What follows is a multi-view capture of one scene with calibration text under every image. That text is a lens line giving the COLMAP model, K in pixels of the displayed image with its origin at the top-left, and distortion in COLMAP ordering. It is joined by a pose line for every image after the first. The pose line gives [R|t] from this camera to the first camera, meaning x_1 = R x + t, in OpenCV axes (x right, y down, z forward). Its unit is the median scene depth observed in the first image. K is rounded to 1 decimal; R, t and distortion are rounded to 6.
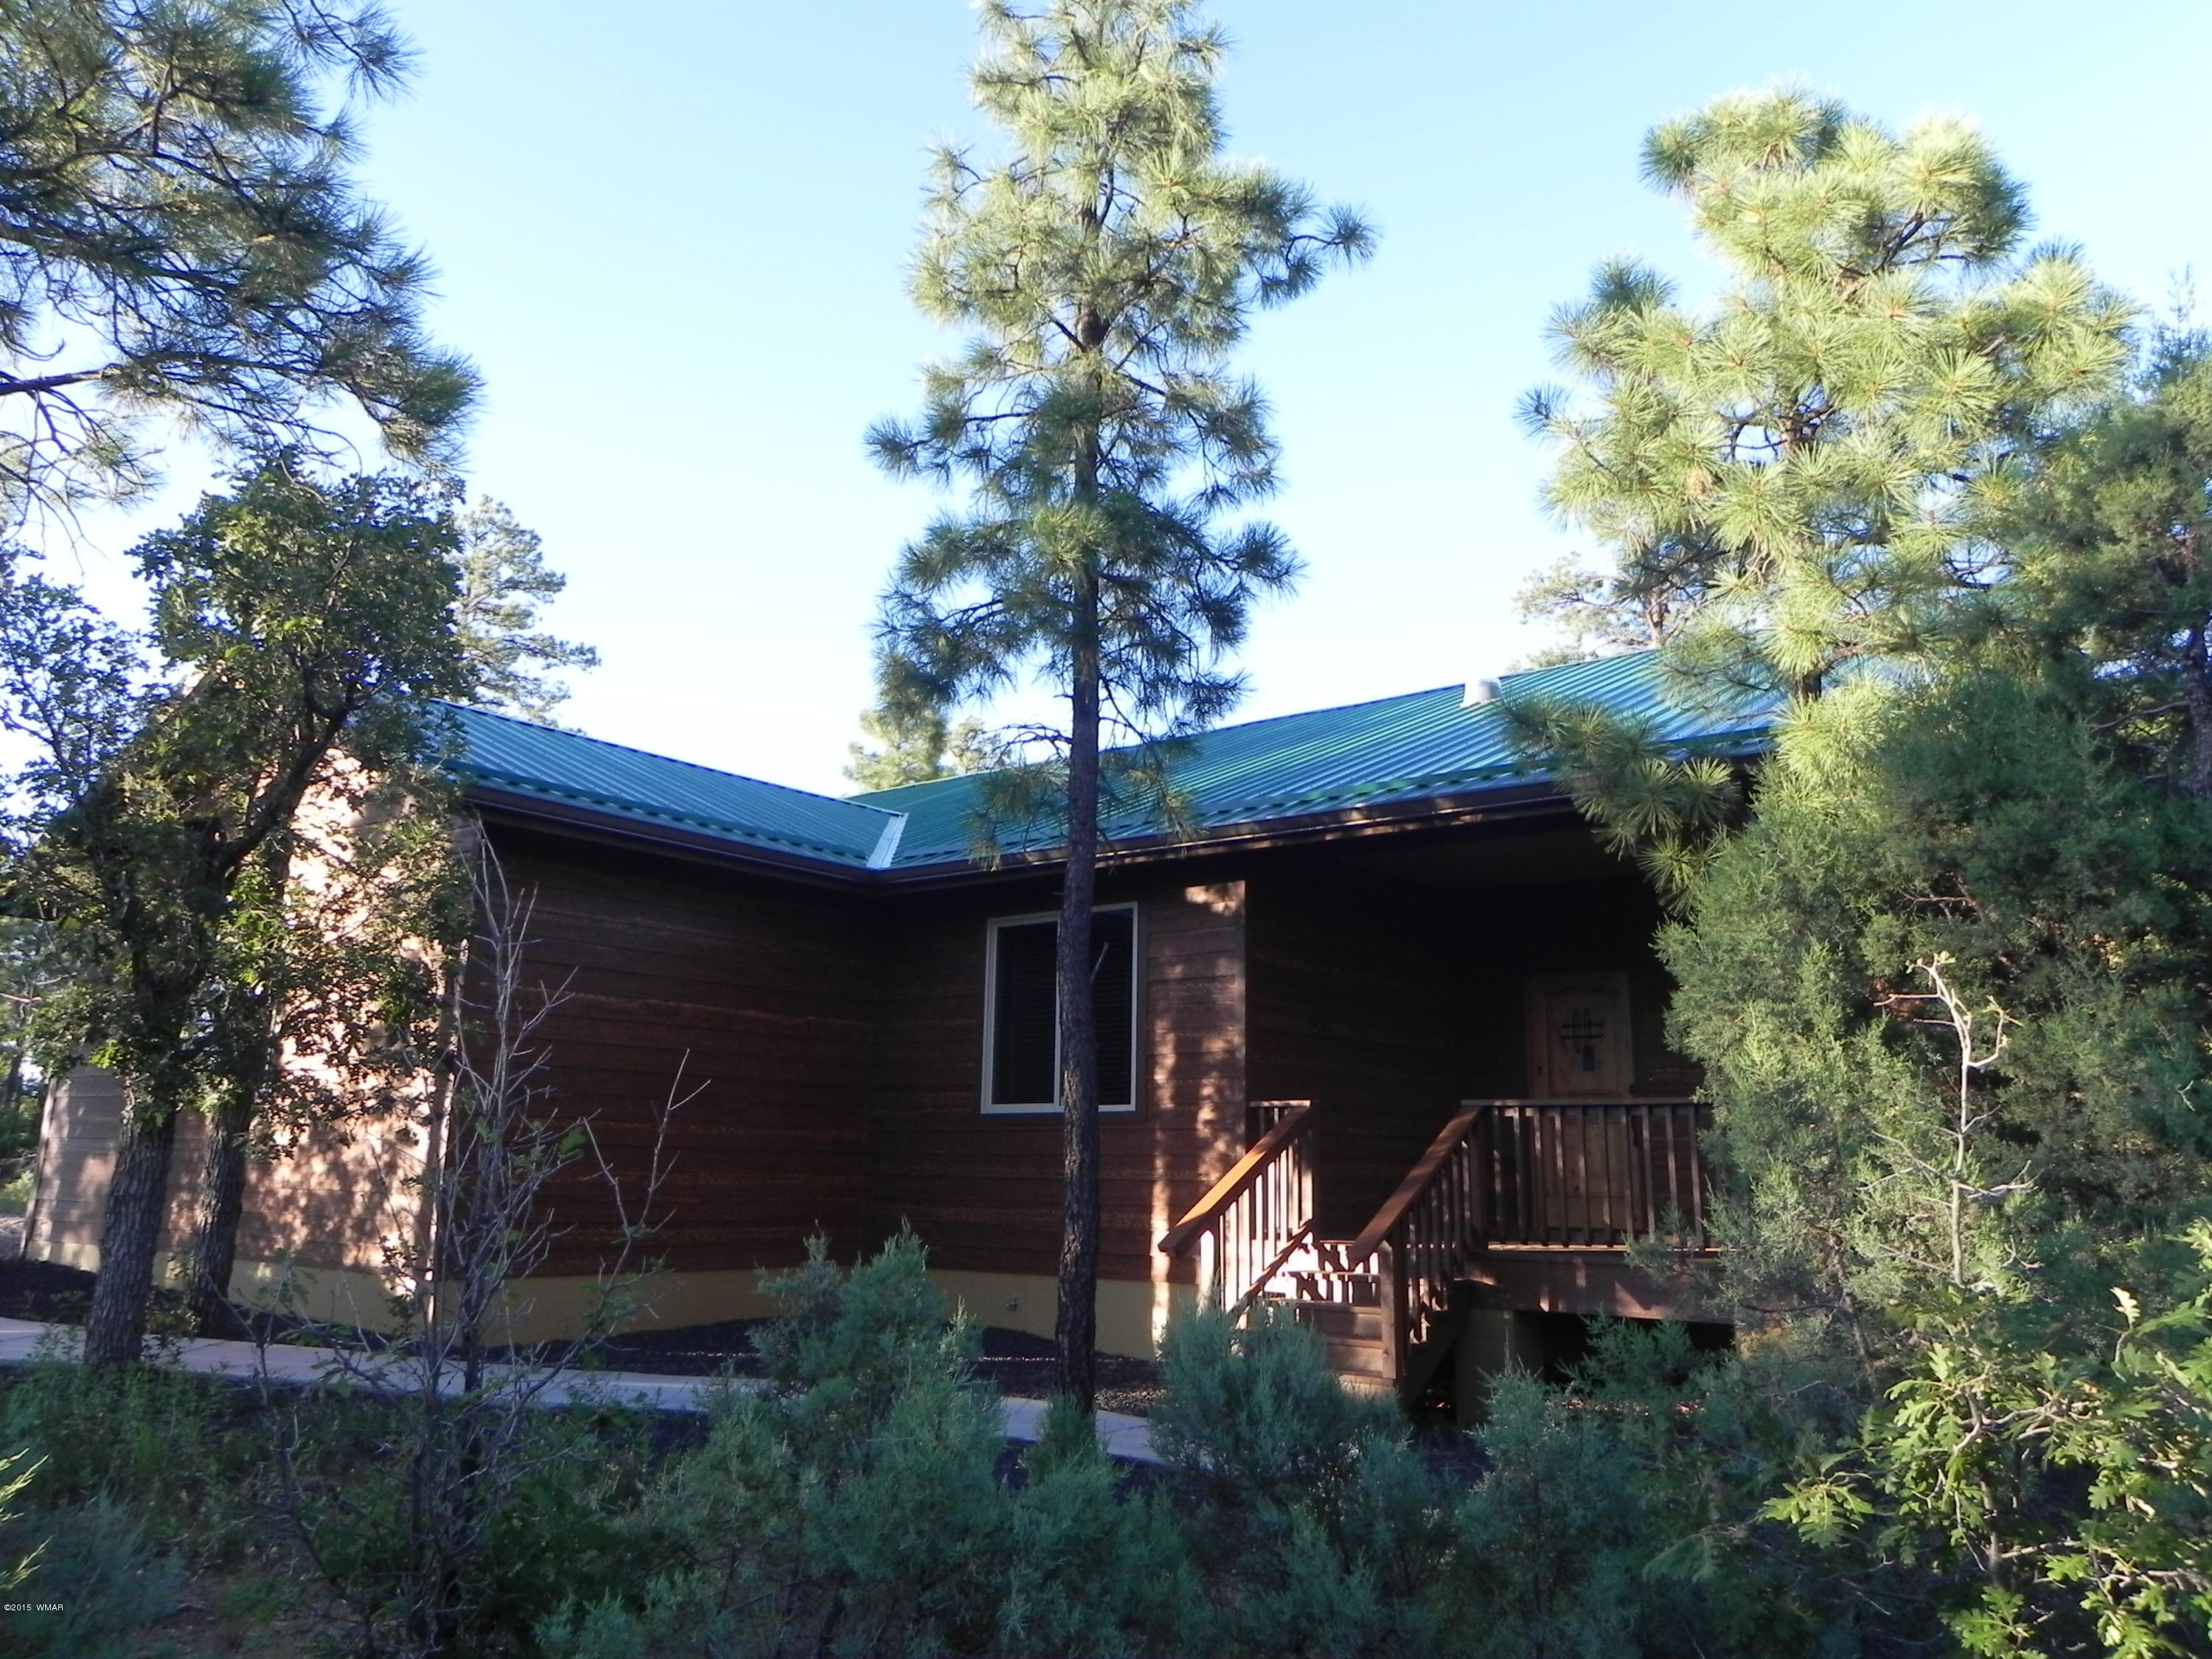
lens RADIAL K [[1659.8, 0, 1090.5], [0, 1659.8, 830.4], [0, 0, 1]] dist [-0.009538, -0.007693]
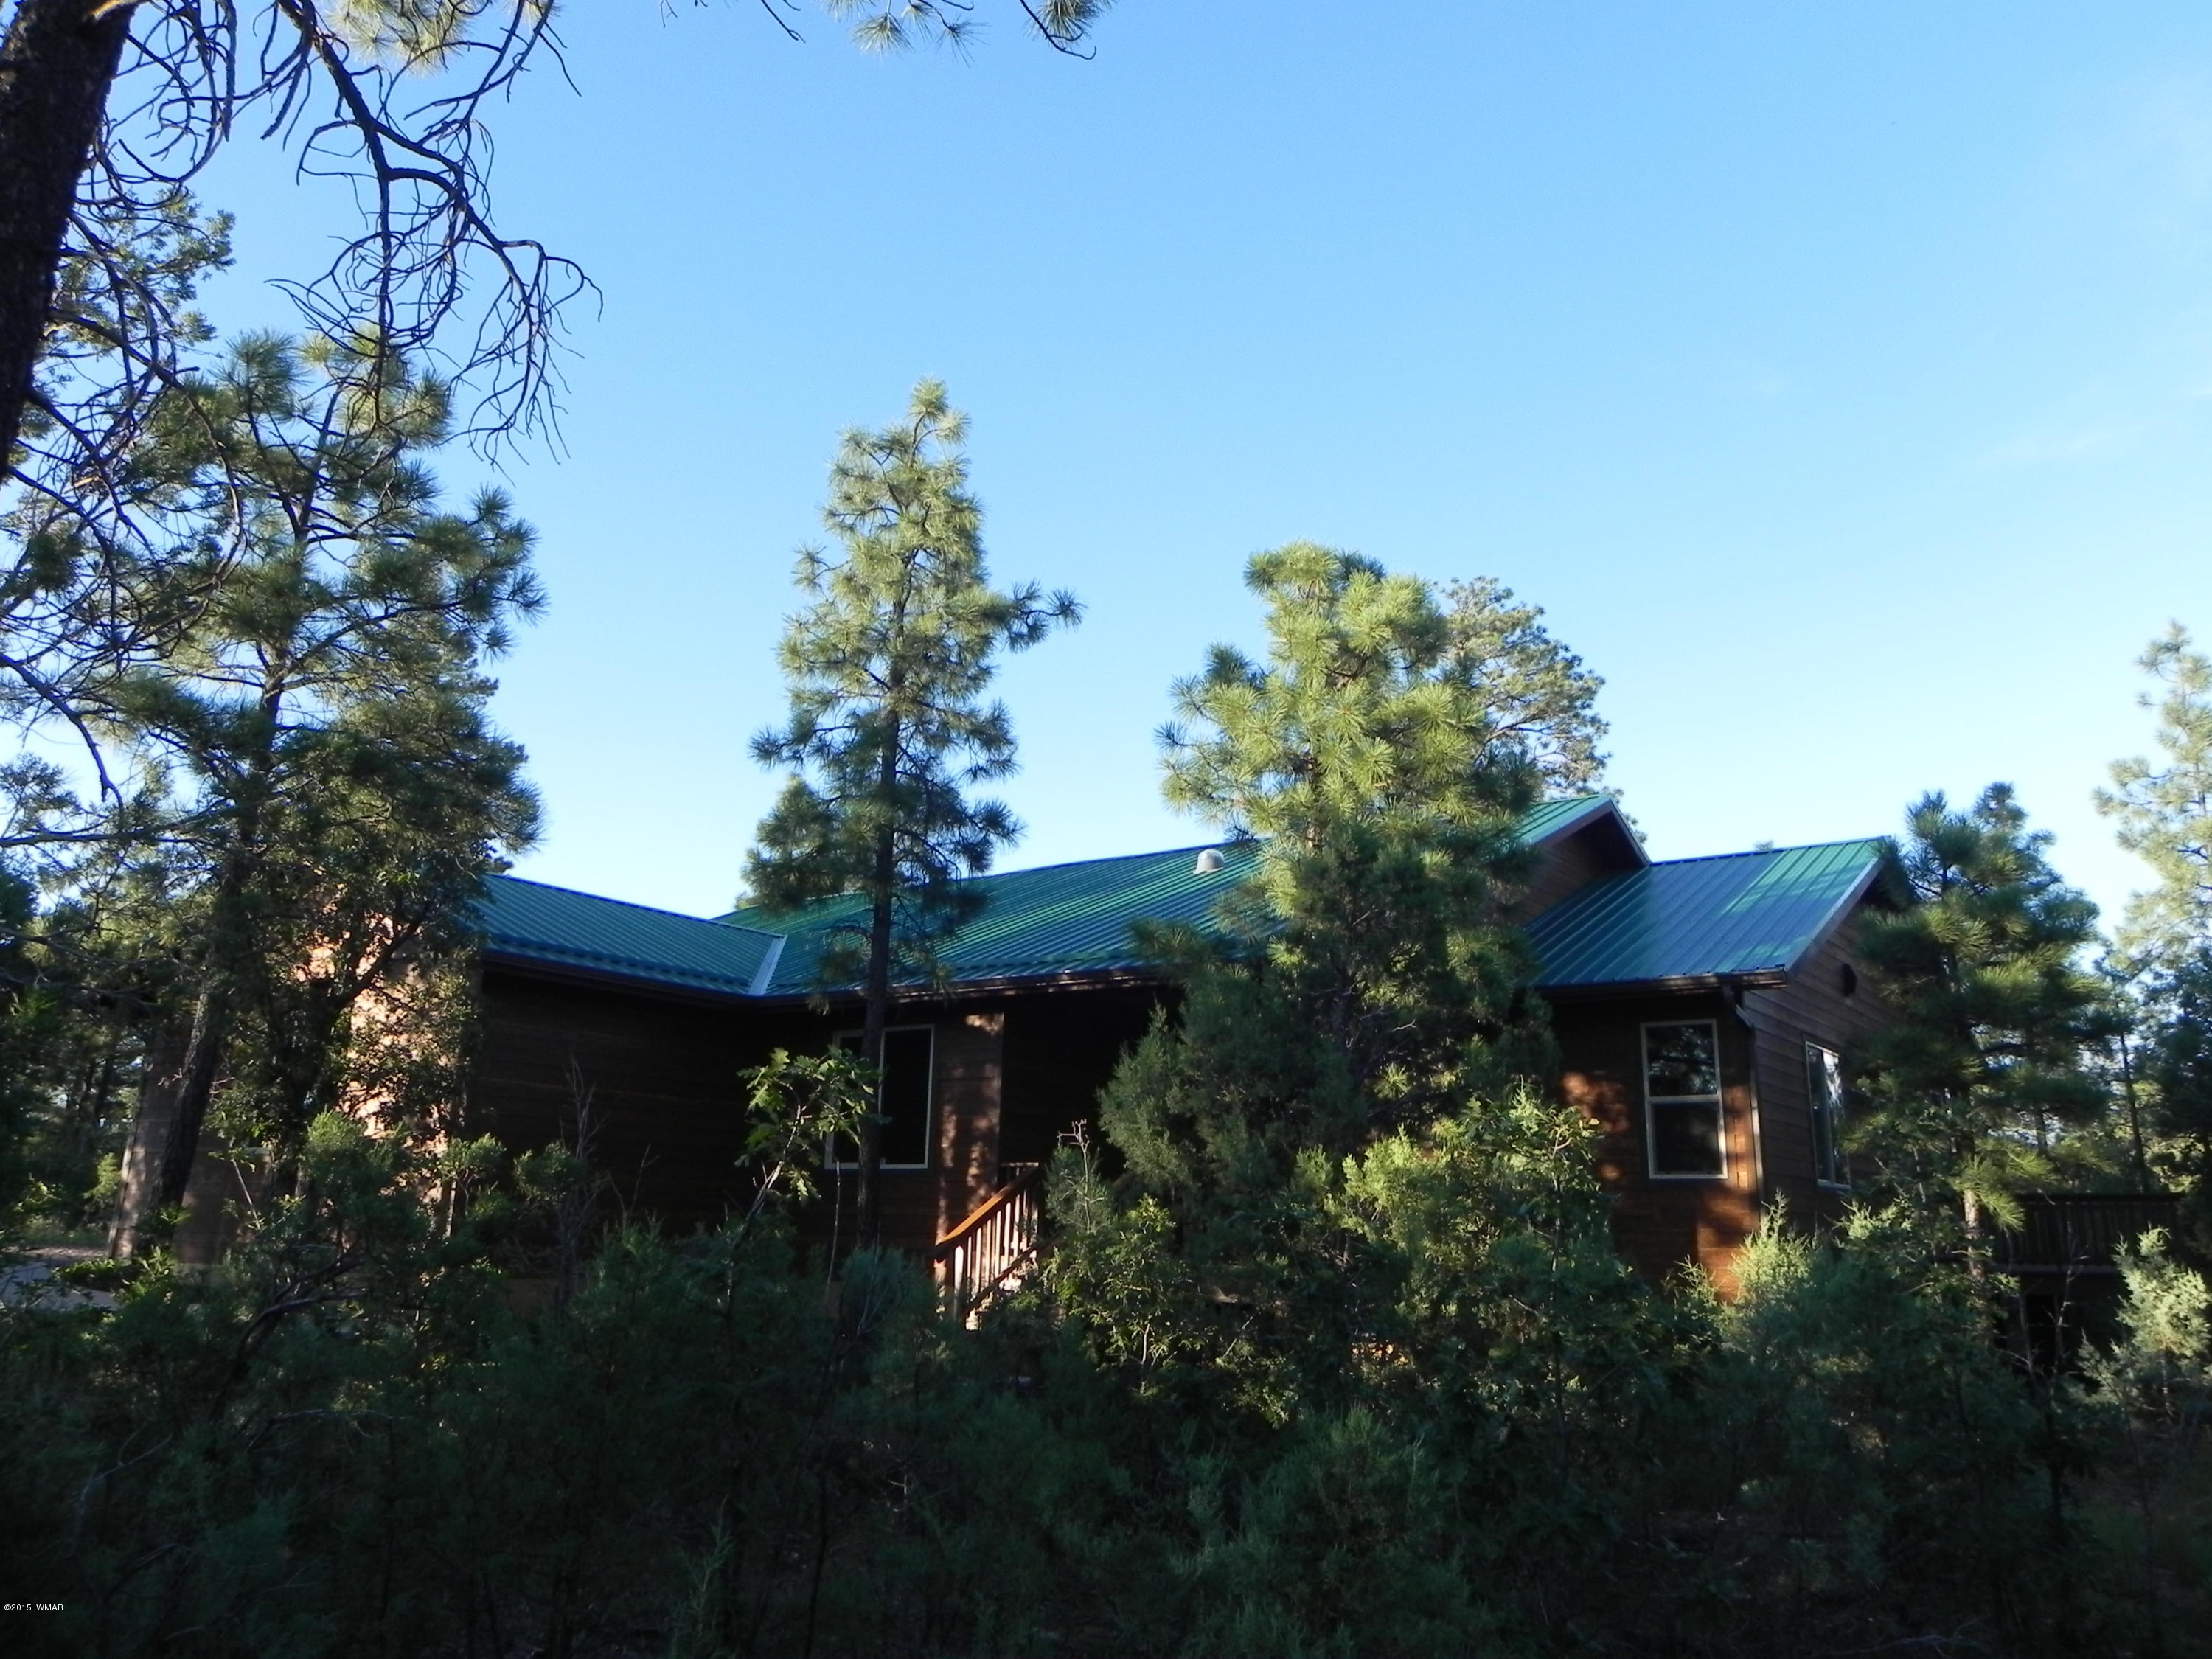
lens RADIAL K [[1659.8, 0, 1122.4], [0, 1659.8, 821.8], [0, 0, 1]] dist [-0.009538, -0.007693]
pose [[0.997185, 0.022443, 0.071538, 0.102739], [-0.019714, 0.999059, -0.038631, -0.098901], [-0.072337, 0.037112, 0.996690, -0.576093]]
